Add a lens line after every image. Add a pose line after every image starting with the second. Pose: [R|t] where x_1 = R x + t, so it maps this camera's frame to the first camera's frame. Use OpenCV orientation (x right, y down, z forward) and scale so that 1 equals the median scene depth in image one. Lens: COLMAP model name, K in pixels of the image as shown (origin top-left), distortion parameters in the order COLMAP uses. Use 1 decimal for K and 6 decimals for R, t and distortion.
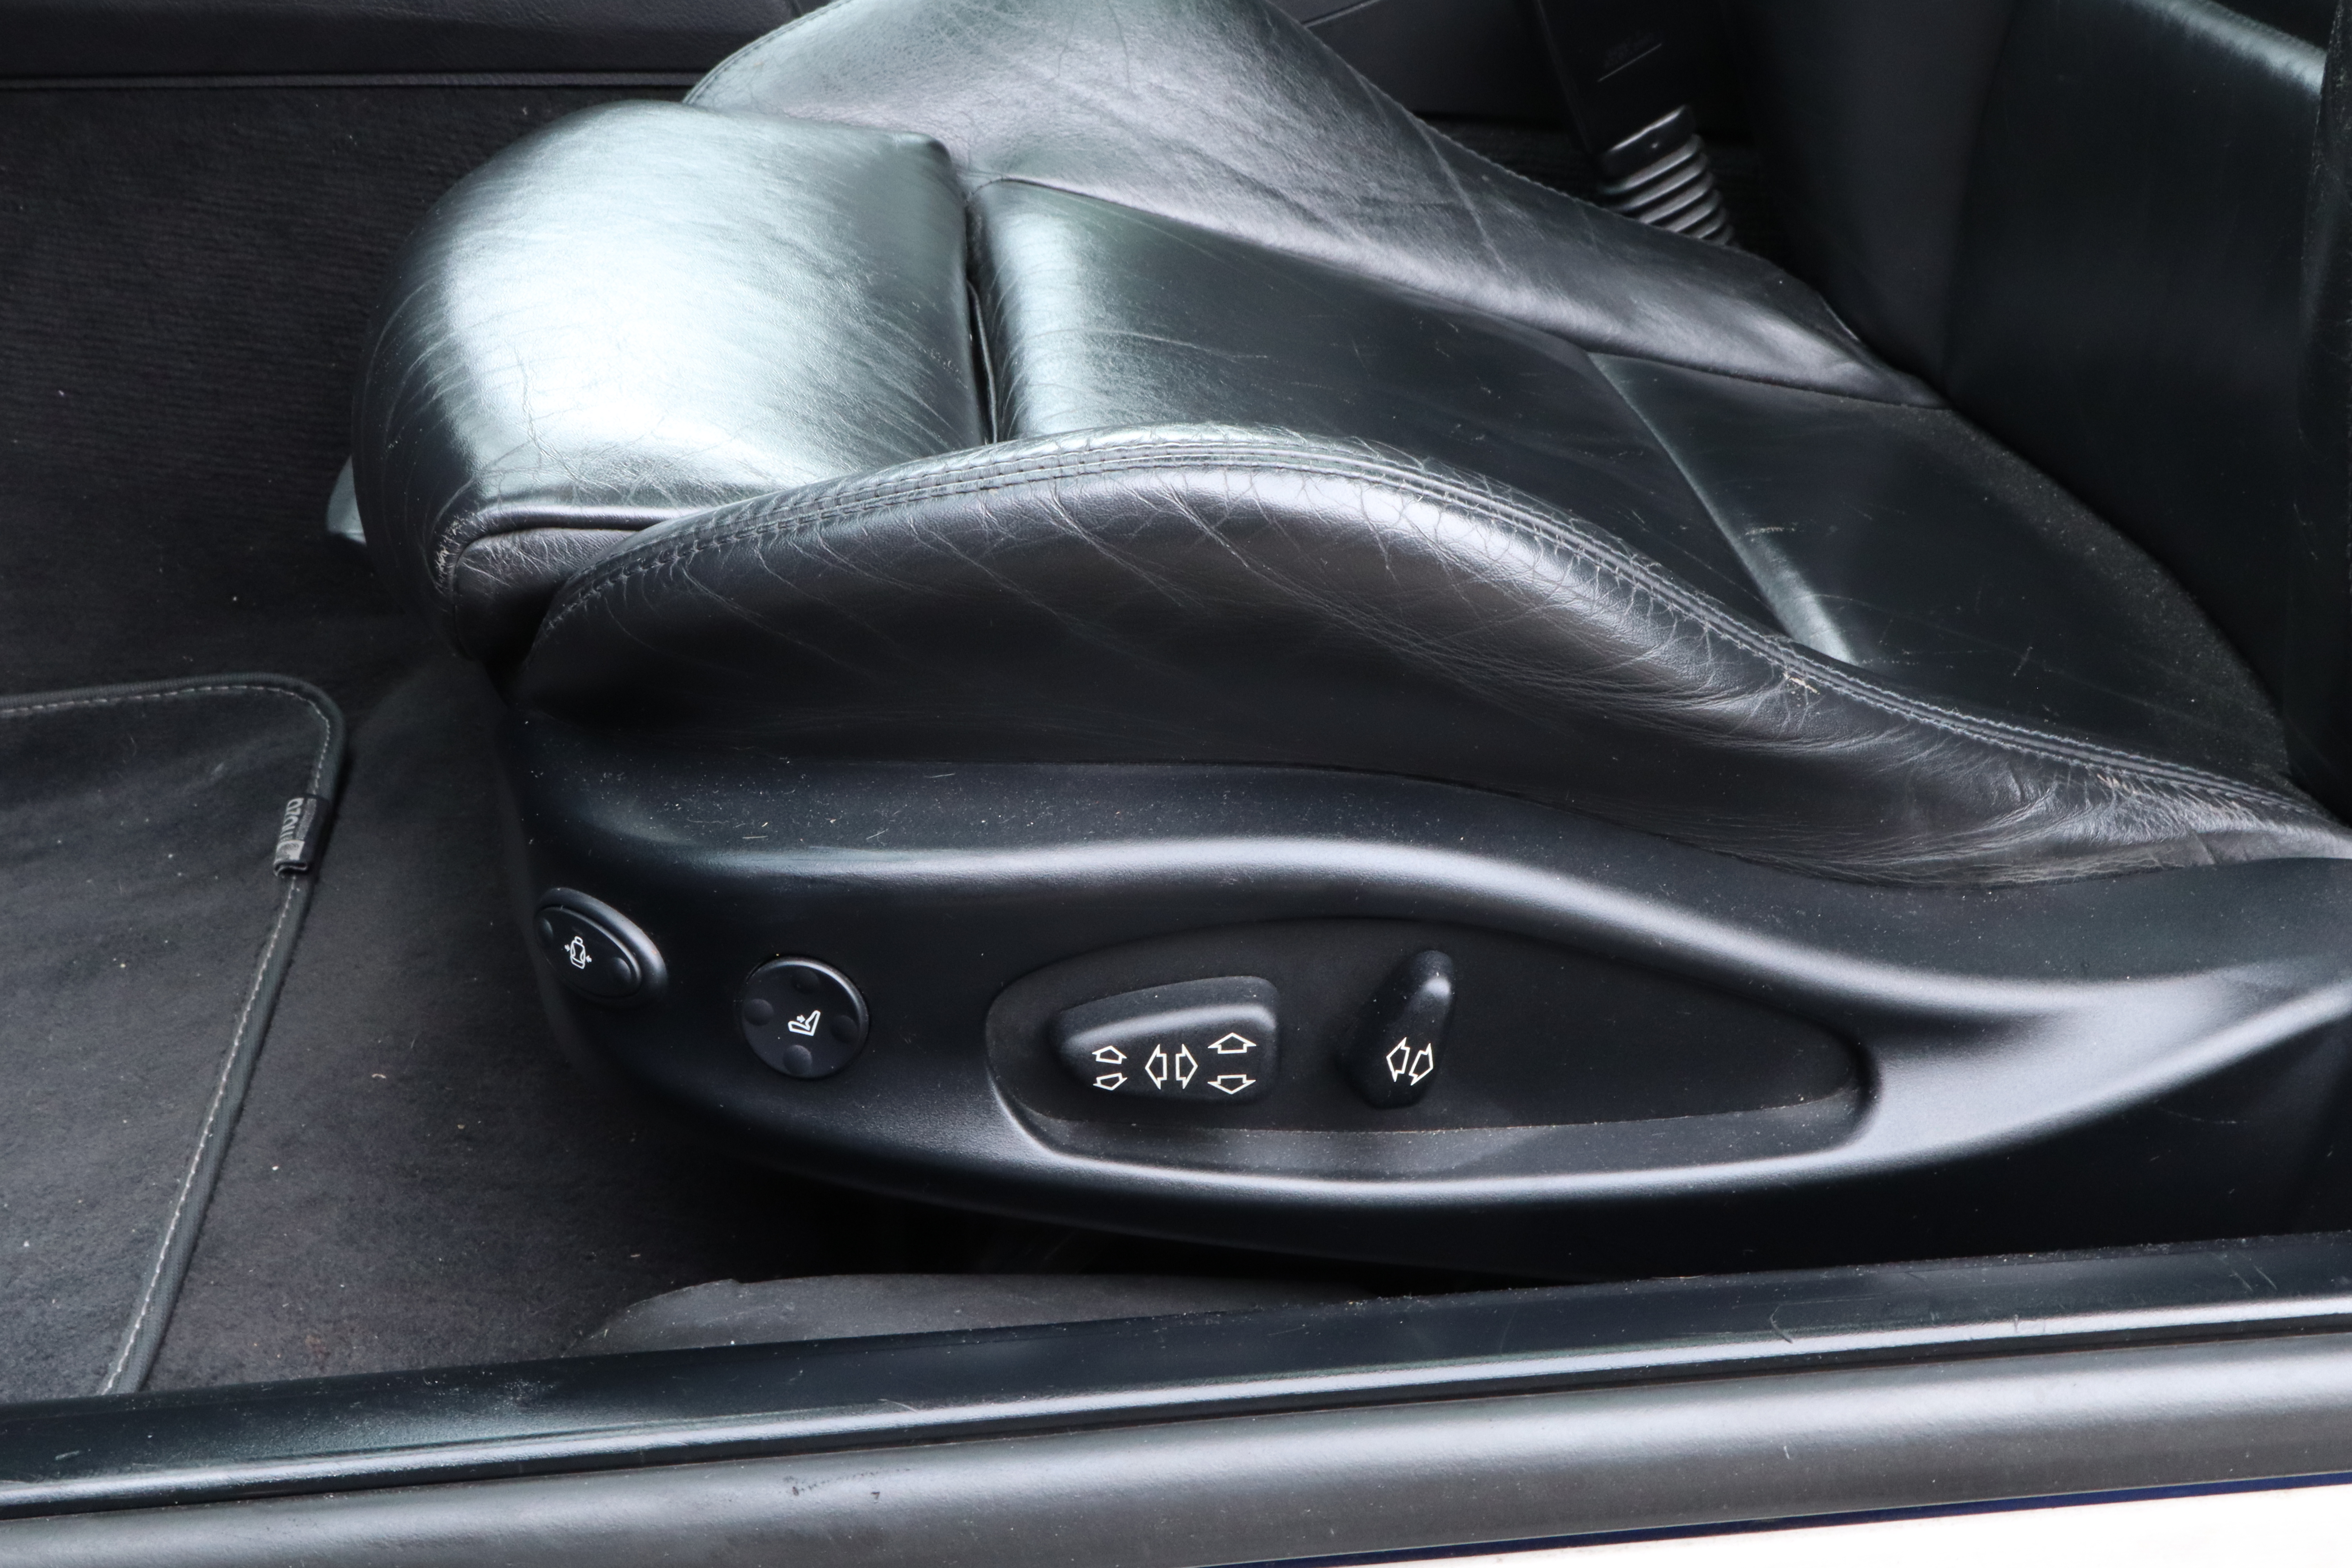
lens RADIAL K [[2875.0, 0, 1176.0], [0, 2875.0, 784.0], [0, 0, 1]] dist [0.009664, 0.048231]
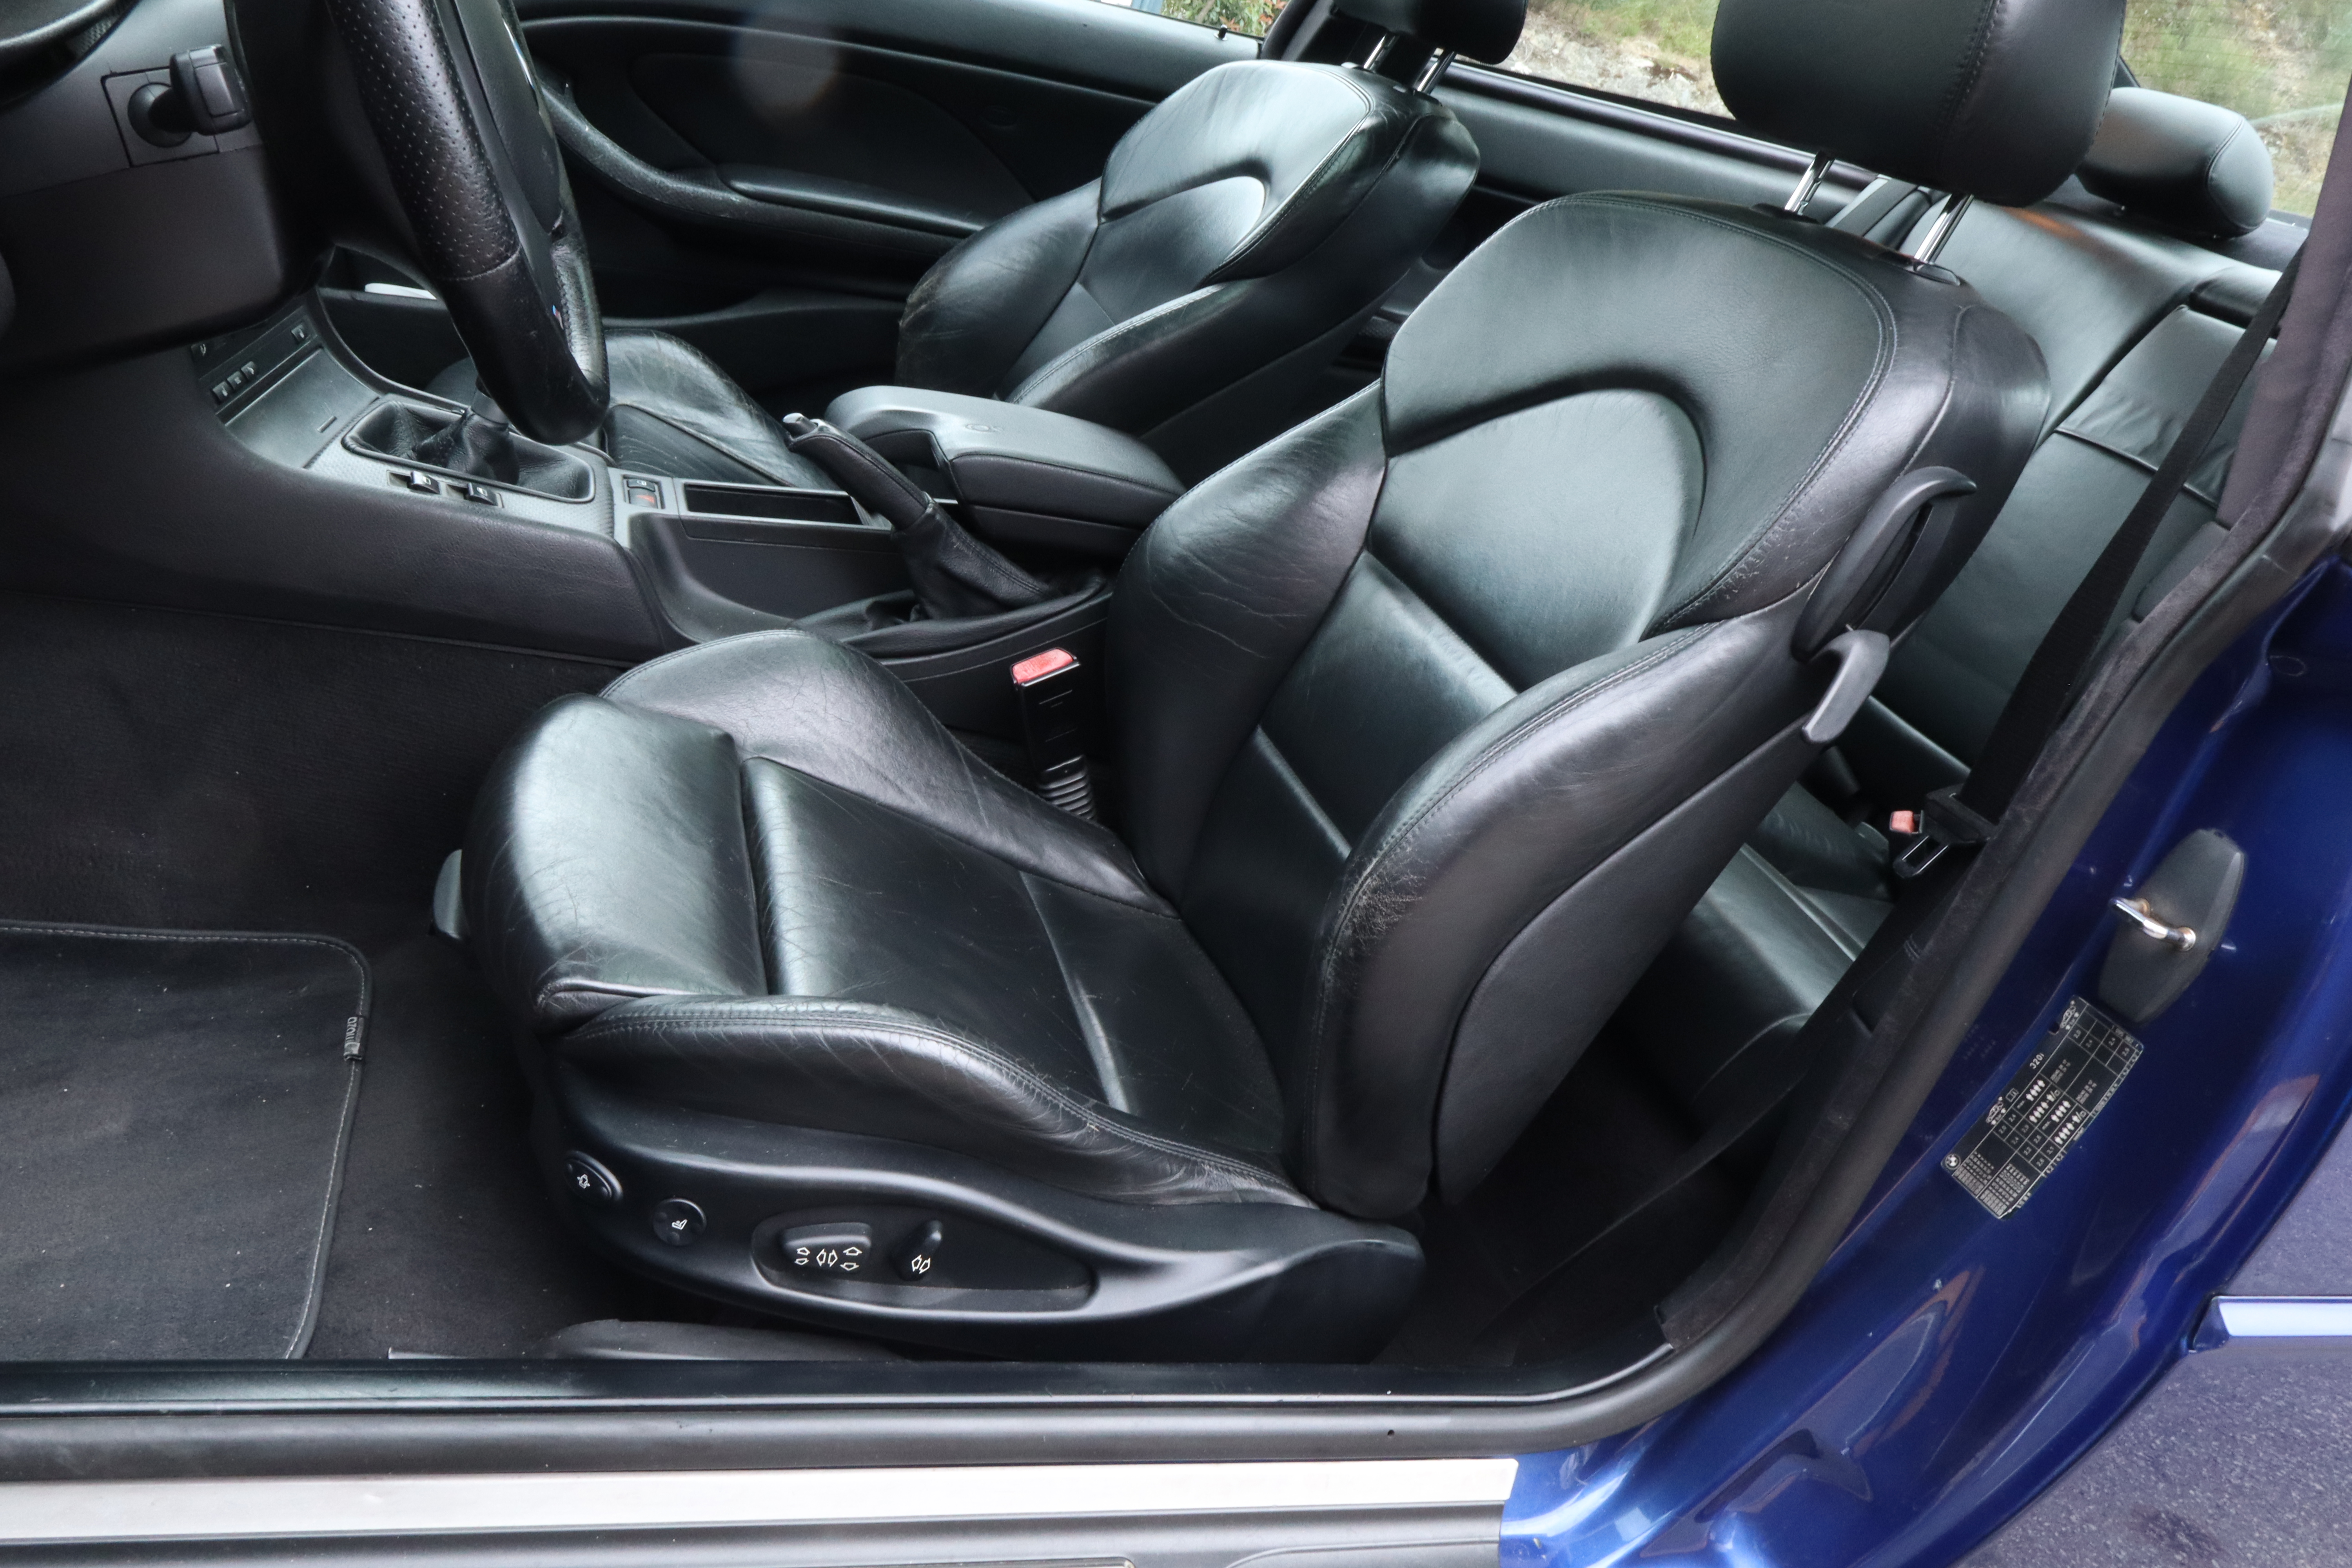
lens RADIAL K [[1986.2, 0, 1189.2], [0, 1986.2, 782.2], [0, 0, 1]] dist [0.003860, 0.000138]
pose [[0.953658, 0.161604, 0.253812, -0.187874], [-0.150984, 0.986658, -0.060914, -0.229476], [-0.260269, 0.019769, 0.965334, -0.691253]]
